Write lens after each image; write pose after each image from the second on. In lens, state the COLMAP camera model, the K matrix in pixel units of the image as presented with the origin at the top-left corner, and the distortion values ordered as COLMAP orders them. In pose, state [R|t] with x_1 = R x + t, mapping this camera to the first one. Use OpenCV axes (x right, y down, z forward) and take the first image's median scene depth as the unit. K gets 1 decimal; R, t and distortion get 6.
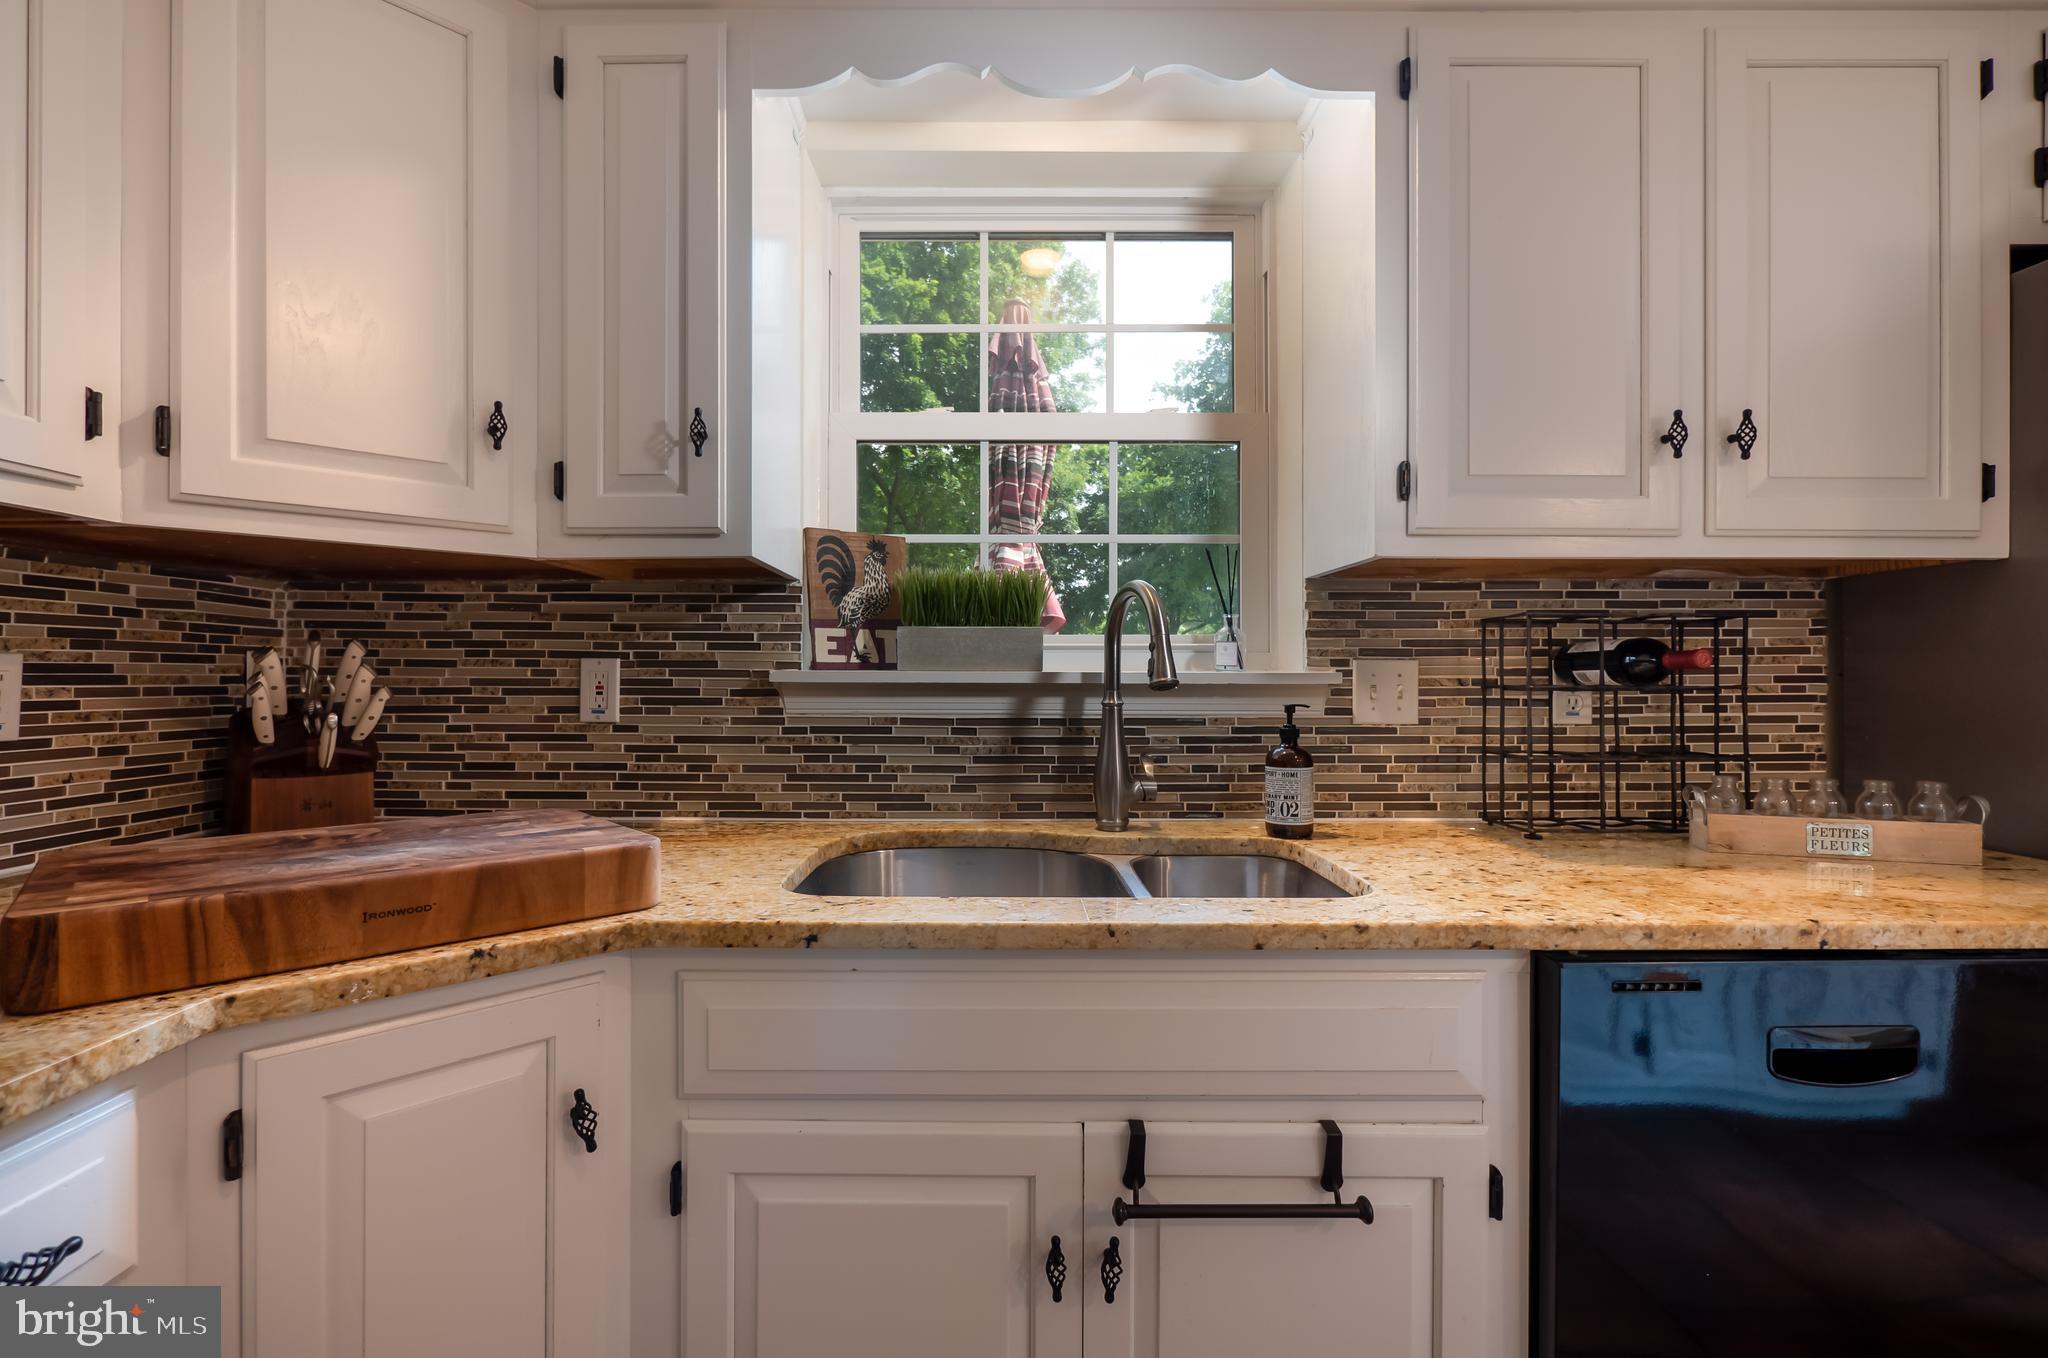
lens RADIAL K [[889.0, 0, 1002.8], [0, 889.0, 677.4], [0, 0, 1]] dist [-0.015605, 0.008433]
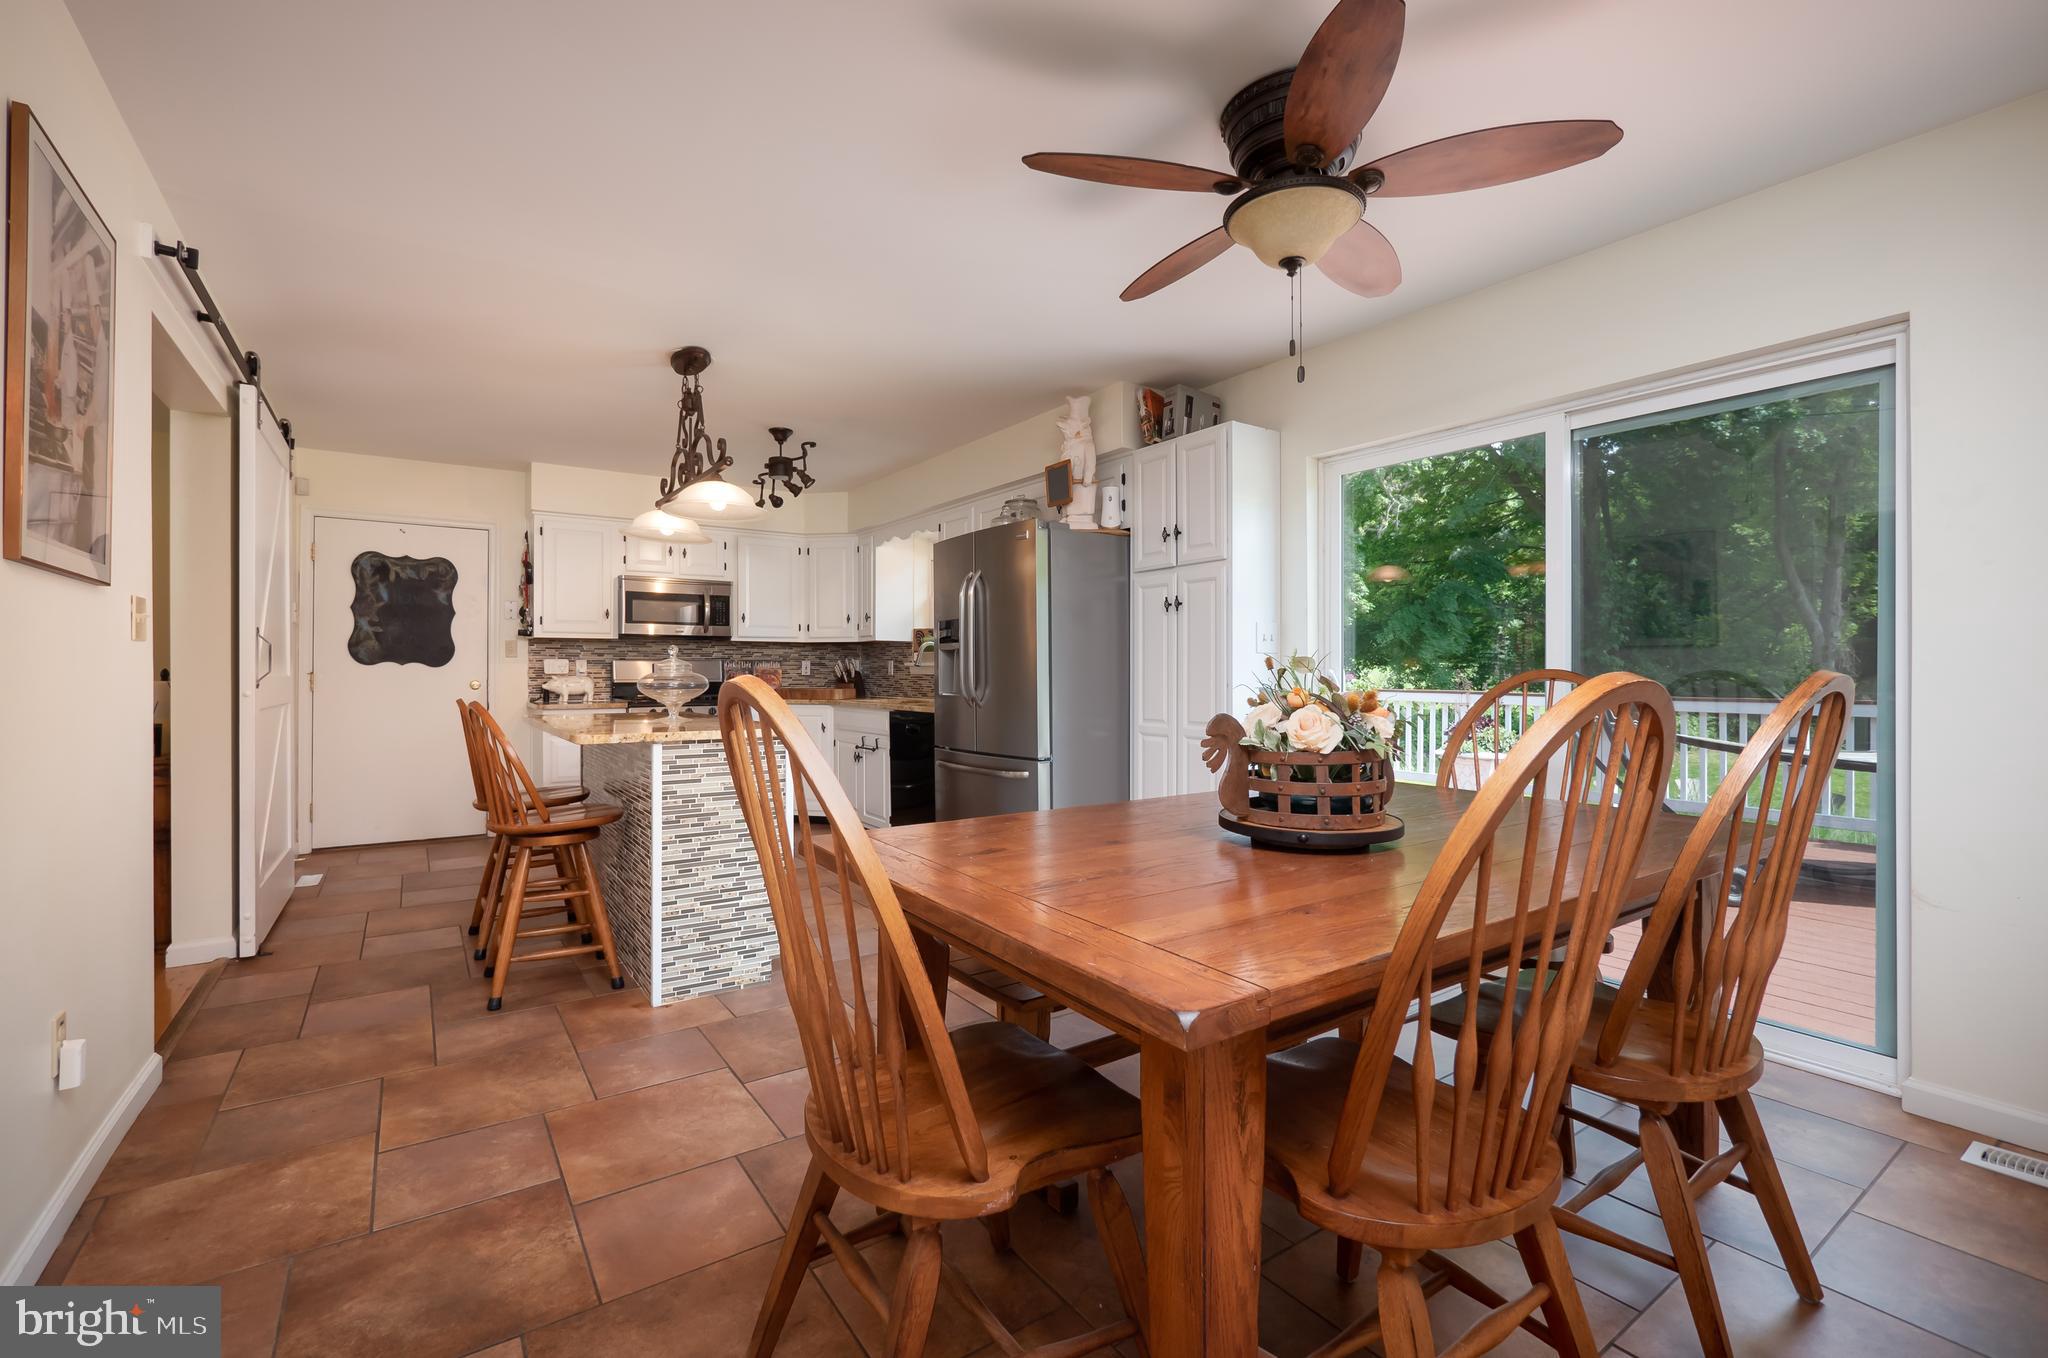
lens RADIAL K [[889.0, 0, 1002.8], [0, 889.0, 677.4], [0, 0, 1]] dist [-0.015605, 0.008433]
pose [[0.543648, 0.008096, -0.839274, 3.711527], [-0.002049, 0.999963, 0.008319, 0.026316], [0.839311, -0.002803, 0.543645, -0.972639]]
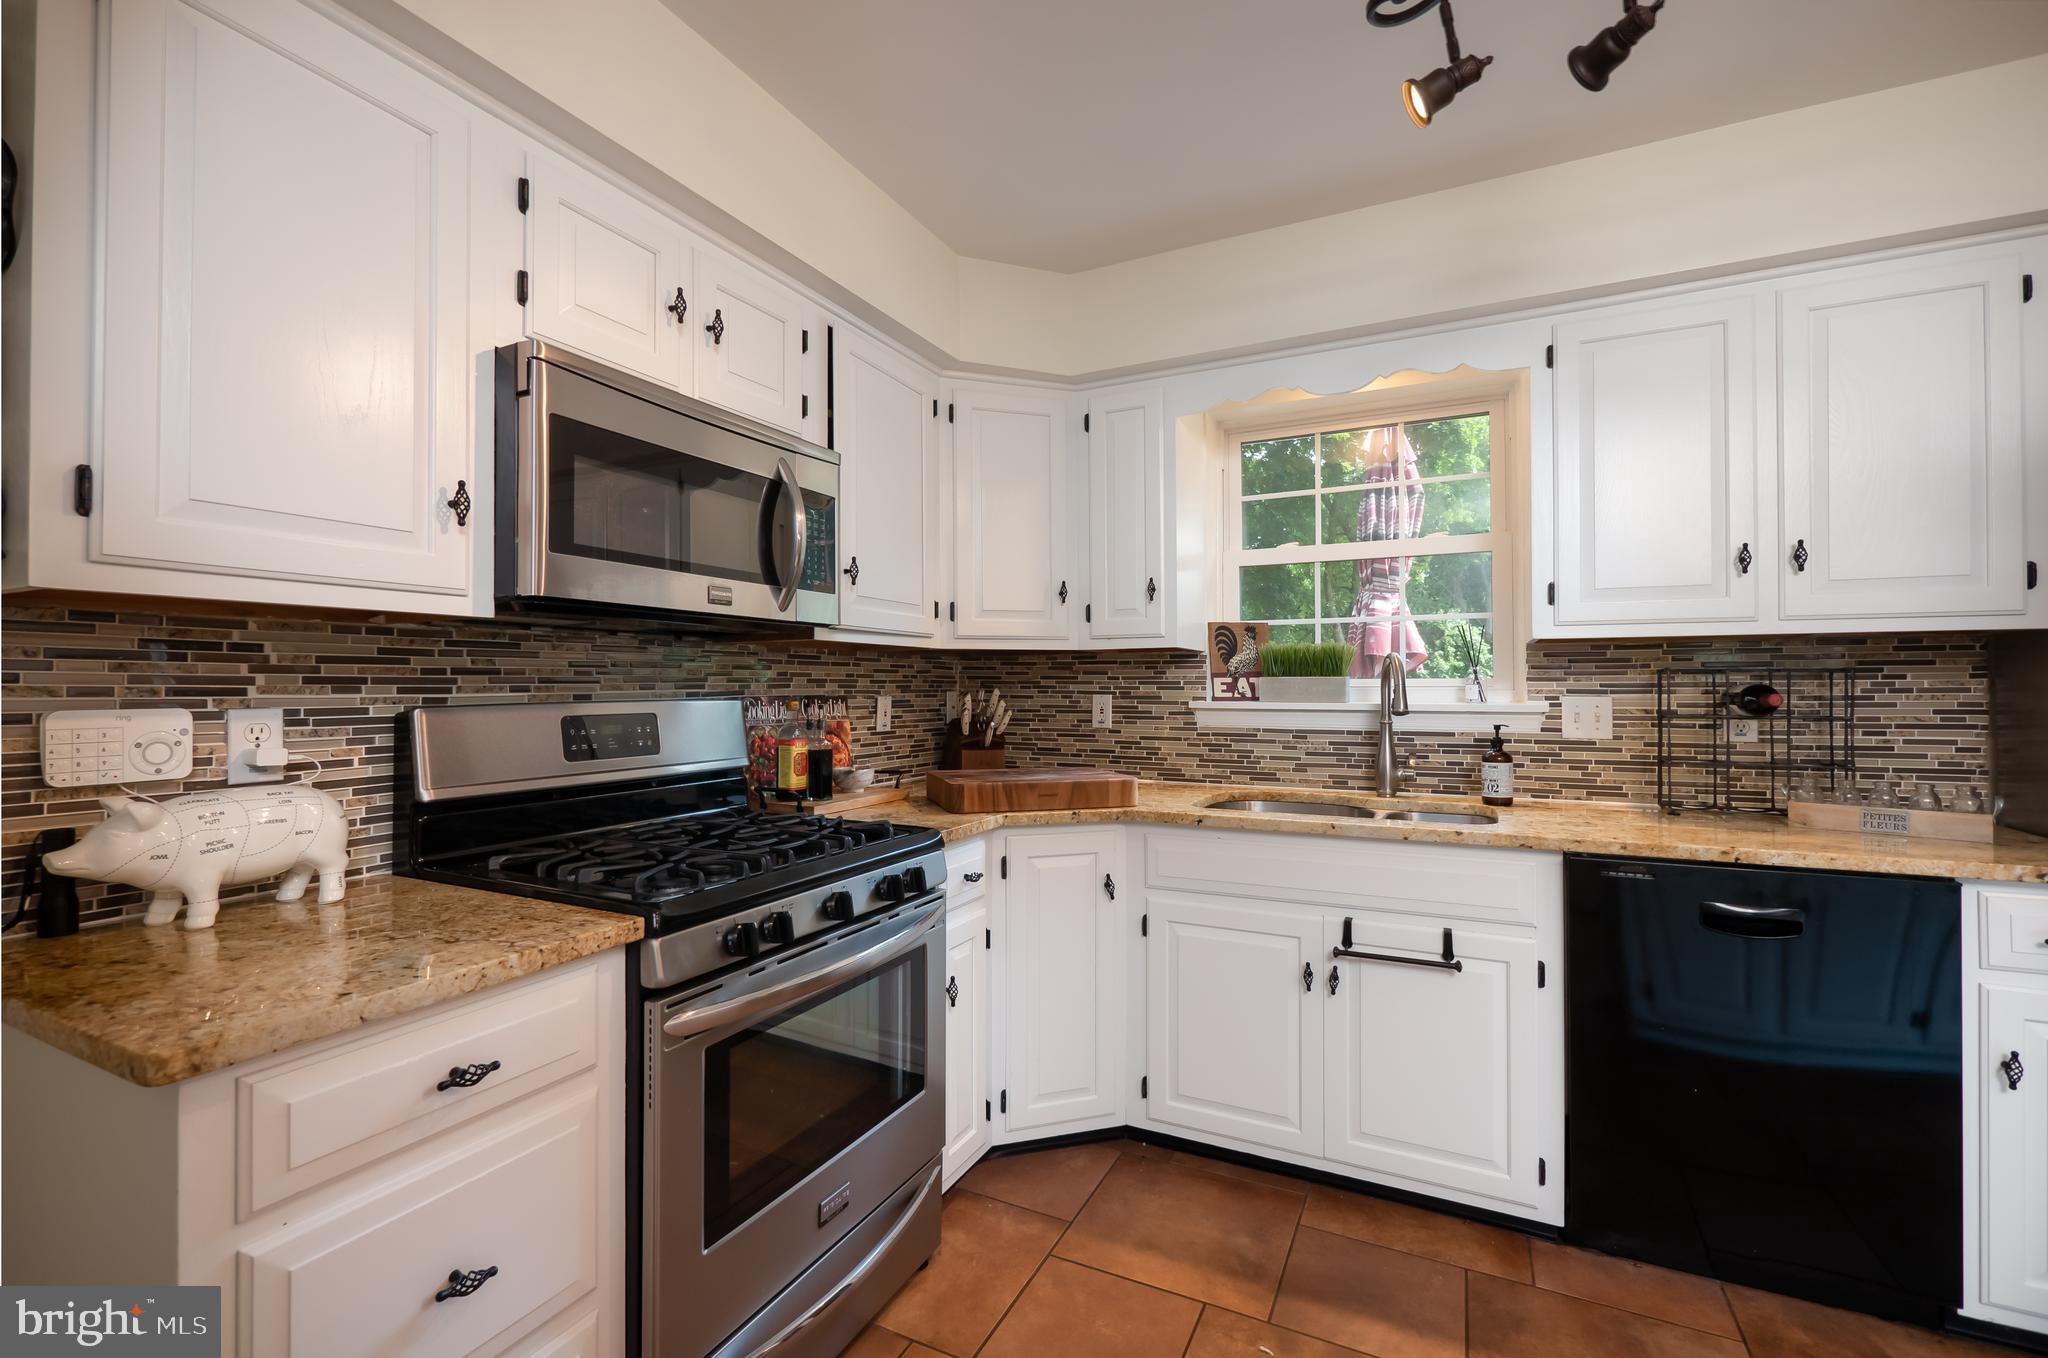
lens RADIAL K [[889.0, 0, 1002.8], [0, 889.0, 677.4], [0, 0, 1]] dist [-0.015605, 0.008433]
pose [[0.881858, -0.008134, -0.471445, 0.268391], [0.002790, 0.999924, -0.012033, -0.037260], [0.471507, 0.009296, 0.881813, -0.815699]]
